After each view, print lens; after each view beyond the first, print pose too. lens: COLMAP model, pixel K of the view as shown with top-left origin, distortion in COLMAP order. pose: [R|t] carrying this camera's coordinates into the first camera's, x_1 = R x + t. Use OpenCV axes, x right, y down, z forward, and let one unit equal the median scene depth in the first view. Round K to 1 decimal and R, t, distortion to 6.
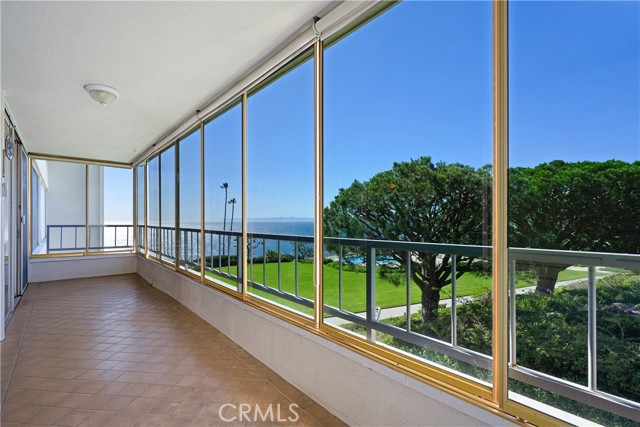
lens RADIAL K [[290.0, 0, 310.8], [0, 290.0, 221.2], [0, 0, 1]] dist [-0.001705, -0.000786]
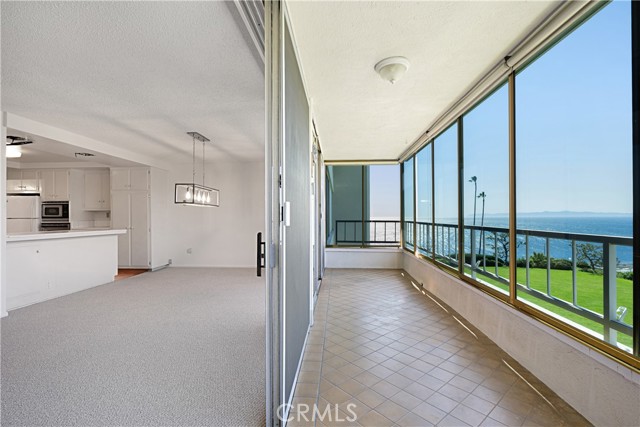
lens RADIAL K [[290.0, 0, 321.4], [0, 290.0, 215.5], [0, 0, 1]] dist [-0.001705, -0.000786]
pose [[0.716028, -0.004213, -0.698059, -0.121833], [0.001444, 0.999989, -0.004553, -0.000466], [0.698070, 0.002252, 0.716026, 0.106208]]
